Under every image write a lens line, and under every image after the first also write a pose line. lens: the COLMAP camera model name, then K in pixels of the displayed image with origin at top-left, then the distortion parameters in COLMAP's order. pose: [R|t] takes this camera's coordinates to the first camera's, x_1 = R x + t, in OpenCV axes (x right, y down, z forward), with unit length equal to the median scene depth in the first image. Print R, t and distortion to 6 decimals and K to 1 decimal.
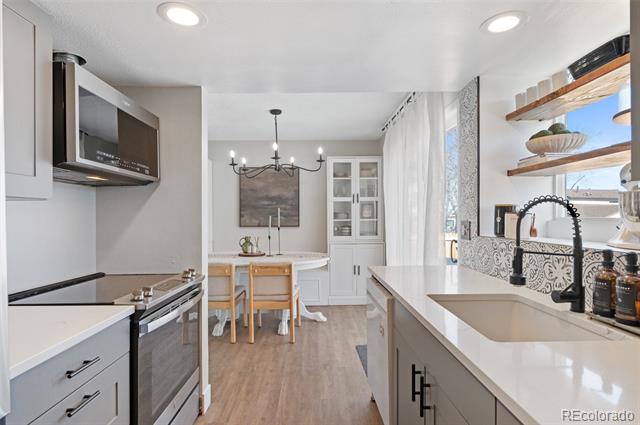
lens RADIAL K [[328.2, 0, 318.8], [0, 328.2, 217.6], [0, 0, 1]] dist [0.001439, 0.000046]
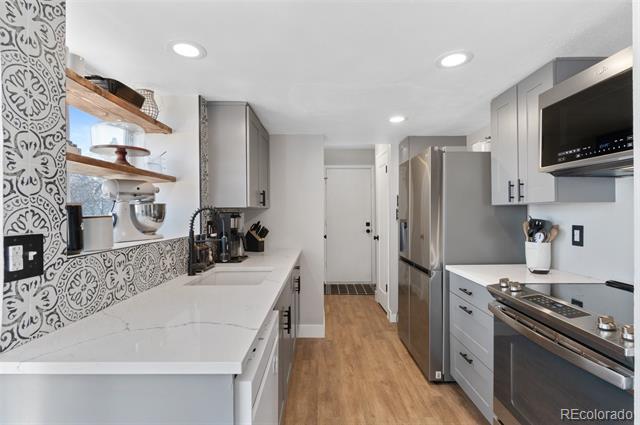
lens RADIAL K [[330.3, 0, 320.5], [0, 330.3, 213.4], [0, 0, 1]] dist [-0.000719, 0.000003]
pose [[-0.999860, 0.014178, -0.008931, 0.131477], [0.014295, 0.999812, -0.013112, 0.001468], [0.008743, -0.013238, -0.999874, 1.912504]]
